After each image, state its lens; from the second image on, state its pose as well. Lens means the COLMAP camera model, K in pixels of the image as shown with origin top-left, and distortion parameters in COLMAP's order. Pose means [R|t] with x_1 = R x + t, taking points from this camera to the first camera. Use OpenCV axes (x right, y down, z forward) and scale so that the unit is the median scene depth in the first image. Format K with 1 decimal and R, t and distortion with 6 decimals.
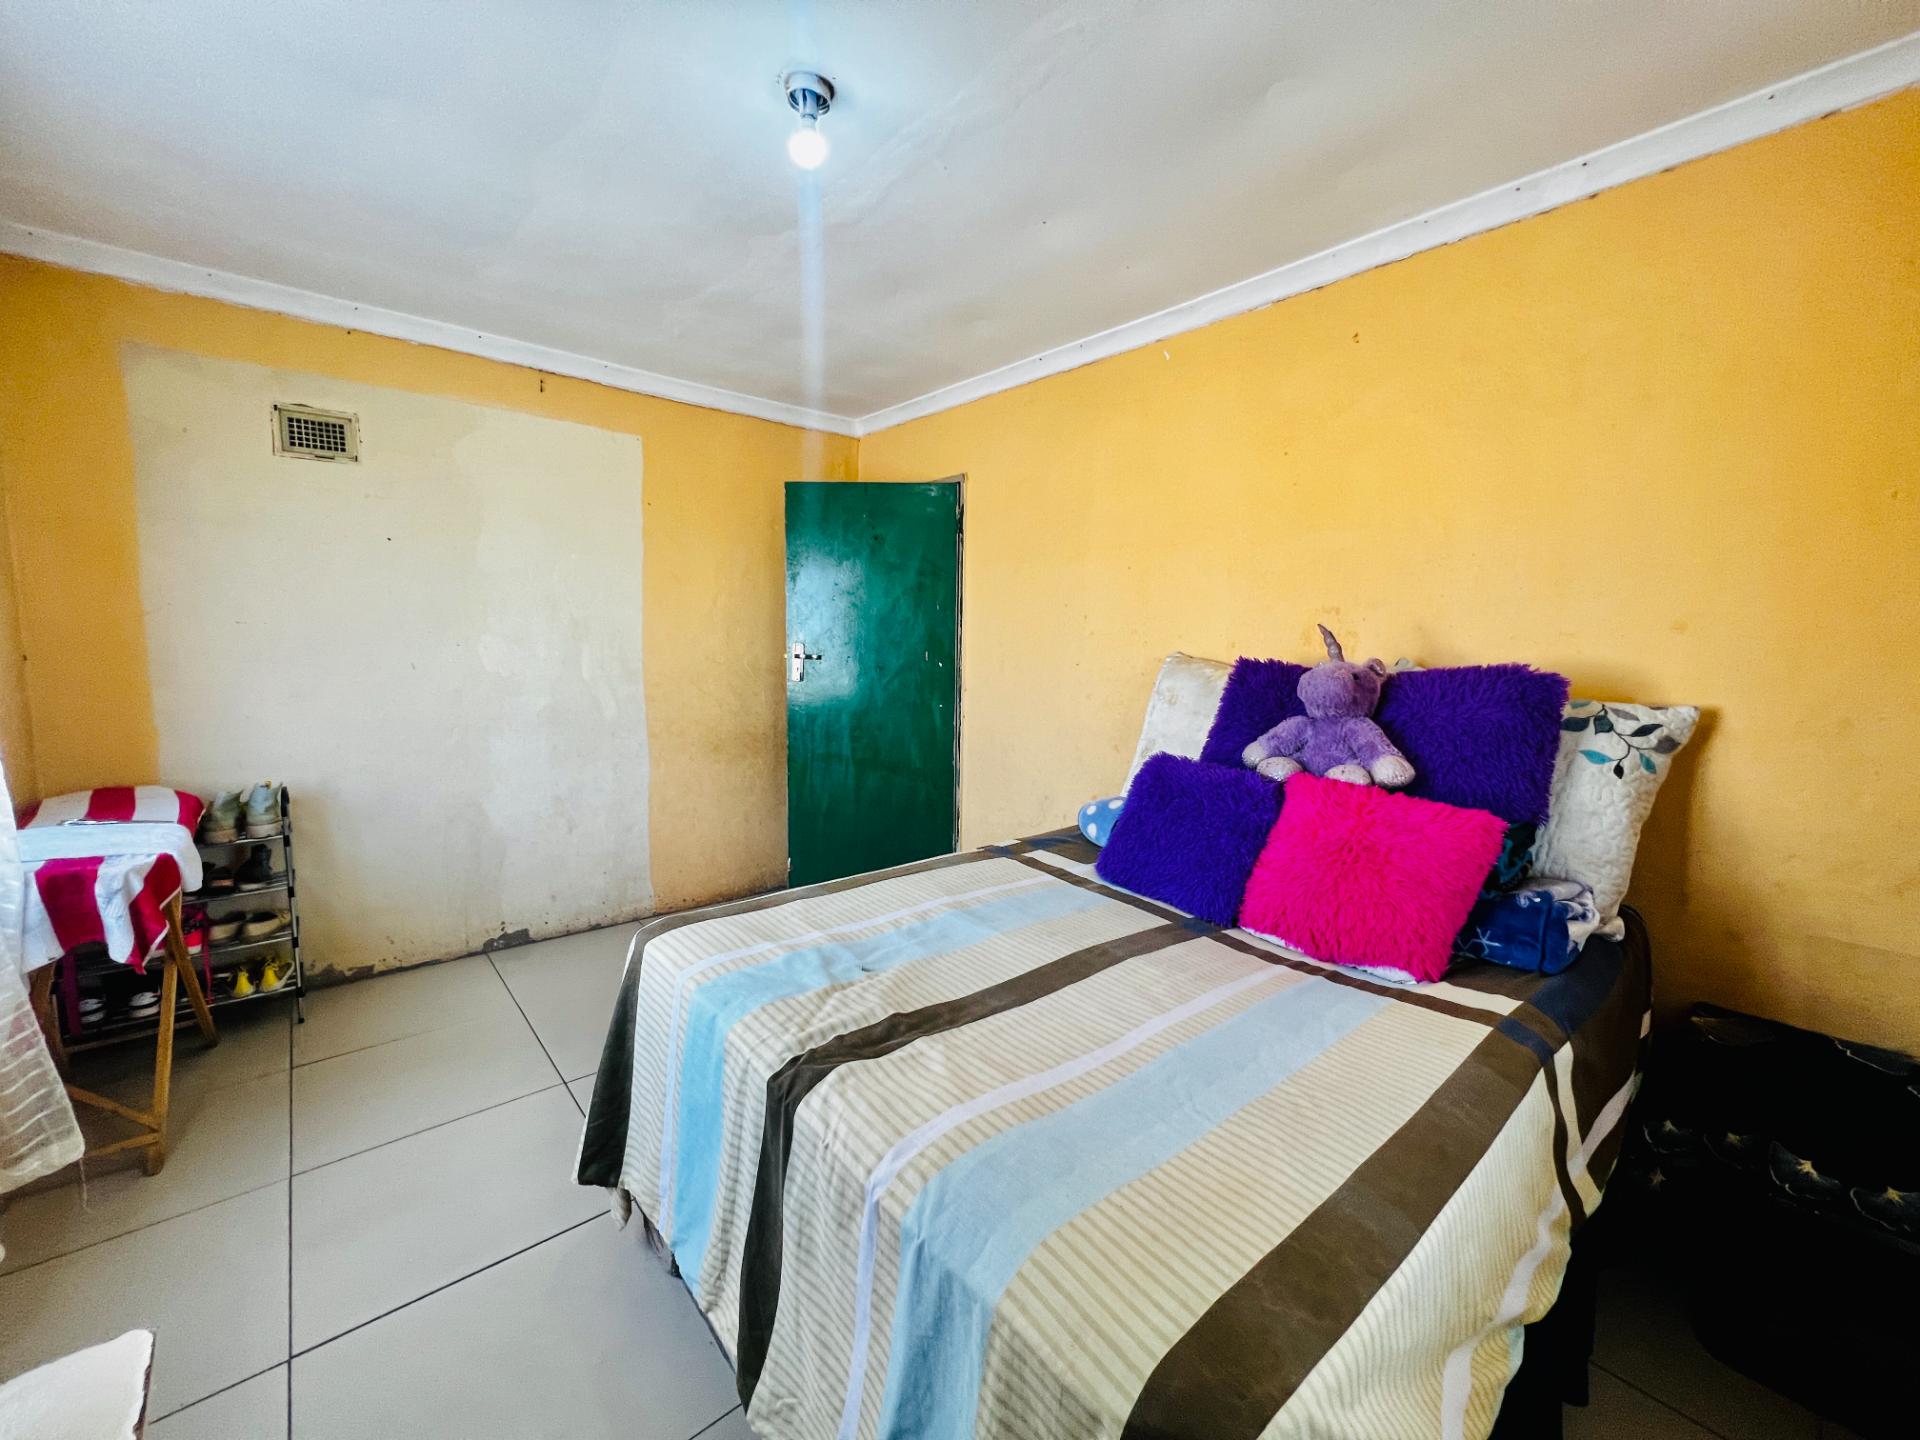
lens RADIAL K [[750.7, 0, 960.0], [0, 750.7, 720.0], [0, 0, 1]] dist [0.000209, 0.000133]
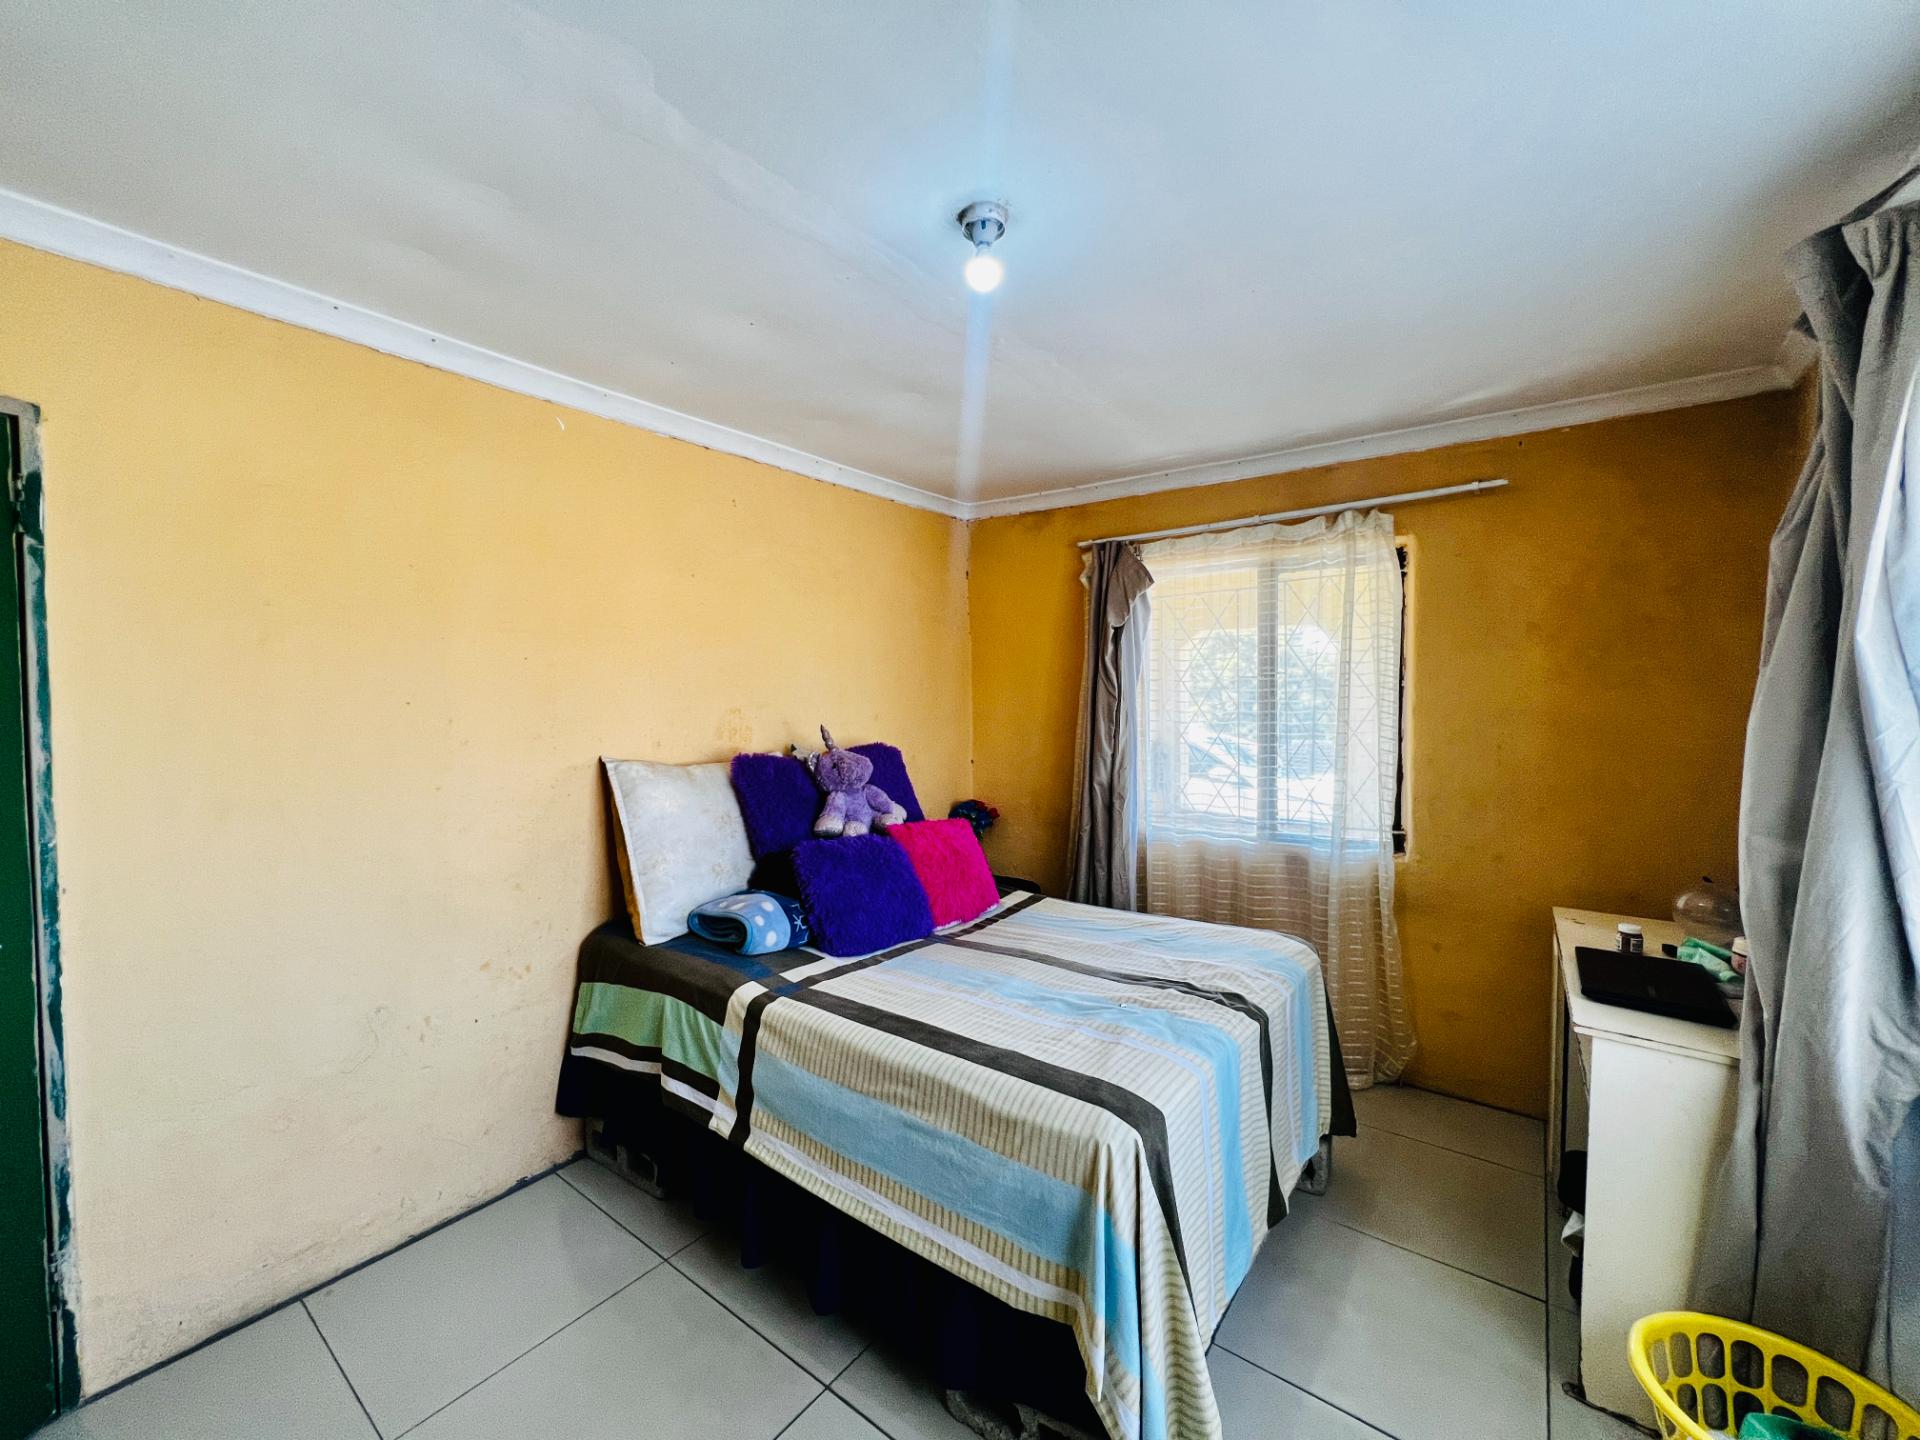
lens RADIAL K [[767.4, 0, 957.9], [0, 767.4, 716.9], [0, 0, 1]] dist [-0.001906, 0.000525]
pose [[-0.202574, -0.014642, 0.979157, -0.961600], [0.137270, 0.989591, 0.043198, -0.167750], [-0.969598, 0.143160, -0.198456, 1.064073]]
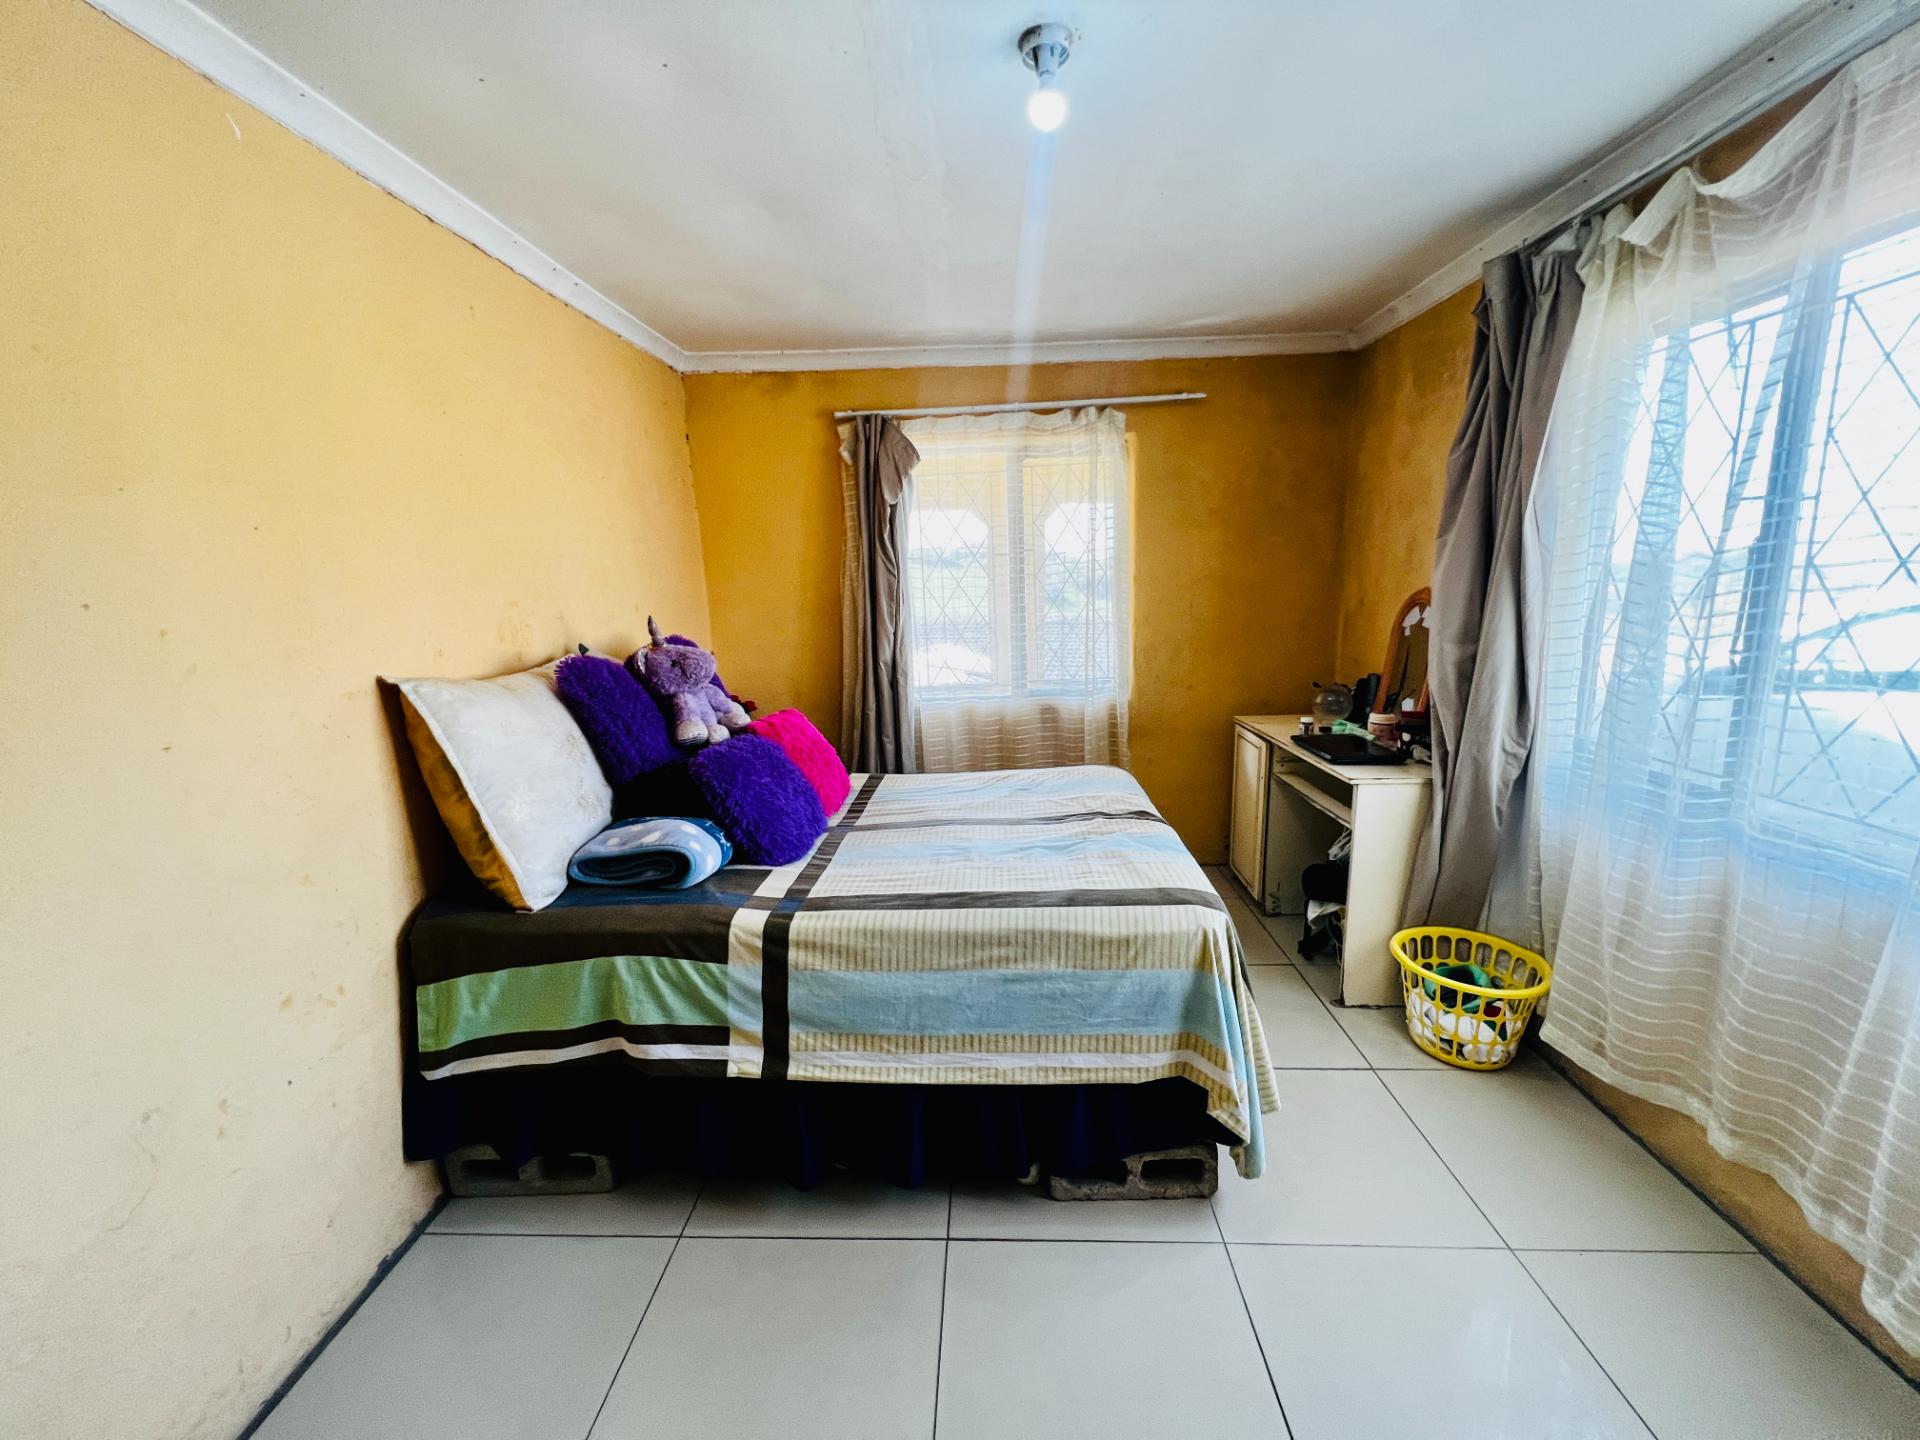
lens RADIAL K [[767.4, 0, 957.9], [0, 767.4, 716.9], [0, 0, 1]] dist [-0.001906, 0.000525]
pose [[-0.725158, -0.092287, 0.682371, -0.681411], [0.132397, 0.953801, 0.269695, -0.233155], [-0.675735, 0.285915, -0.679438, 1.552890]]
